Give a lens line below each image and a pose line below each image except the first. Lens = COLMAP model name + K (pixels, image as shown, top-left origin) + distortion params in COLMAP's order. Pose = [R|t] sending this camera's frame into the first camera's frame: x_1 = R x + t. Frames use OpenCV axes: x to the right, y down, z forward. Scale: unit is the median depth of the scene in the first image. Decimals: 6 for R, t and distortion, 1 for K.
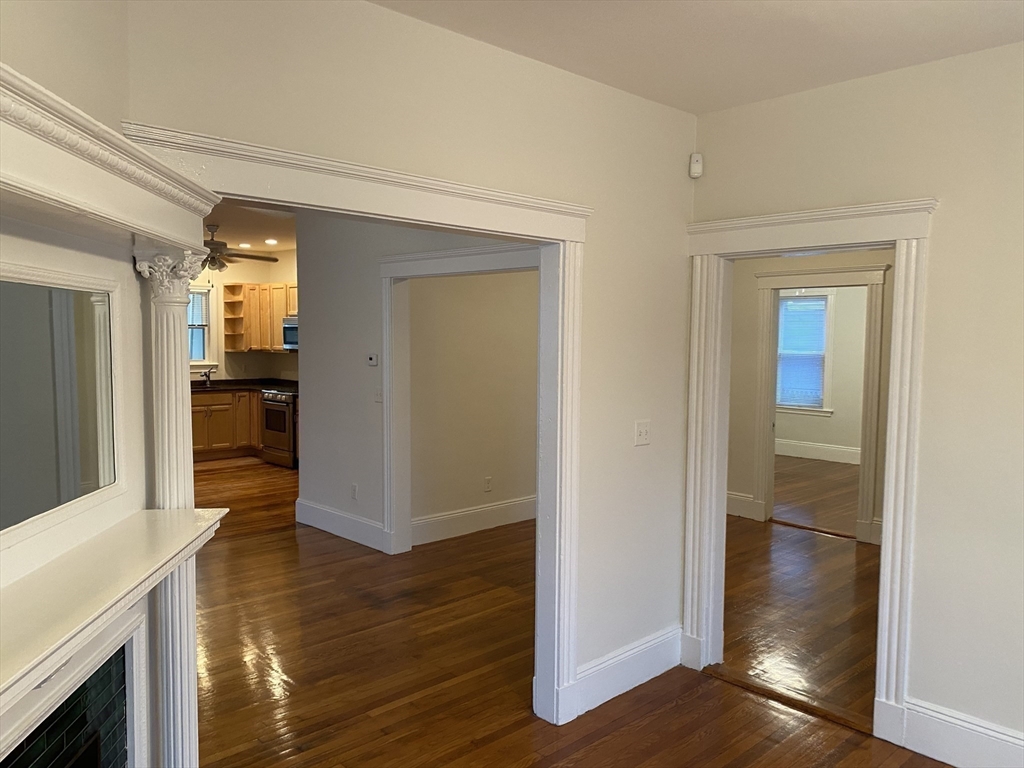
lens RADIAL K [[781.3, 0, 512.0], [0, 781.3, 384.0], [0, 0, 1]] dist [0.008776, 0.000749]
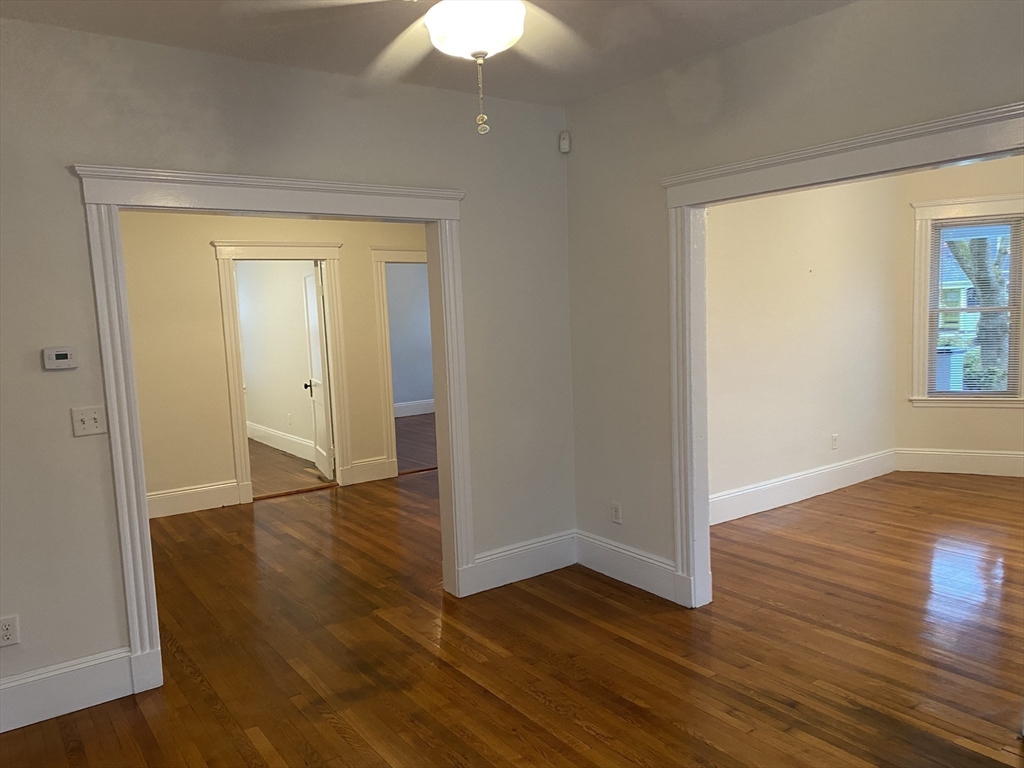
lens RADIAL K [[781.3, 0, 512.0], [0, 781.3, 384.0], [0, 0, 1]] dist [0.008776, 0.000749]
pose [[0.150669, -0.120080, 0.981264, -0.384156], [0.119464, 0.987533, 0.102504, -0.019314], [-0.981340, 0.101782, 0.163135, 0.361959]]
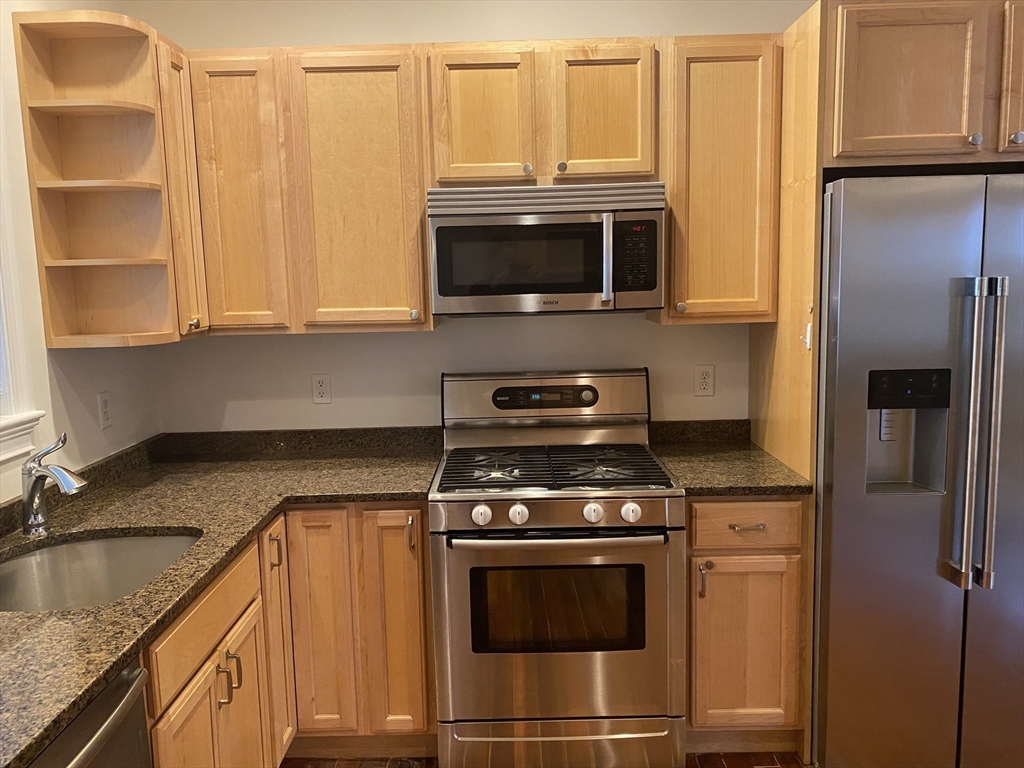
lens RADIAL K [[774.6, 0, 512.0], [0, 774.6, 384.0], [0, 0, 1]] dist [-0.003186, -0.000915]
pose [[0.695433, -0.129067, 0.706905, -0.454031], [0.082639, 0.991575, 0.099744, -0.045367], [-0.713823, -0.010947, 0.700240, 0.807820]]
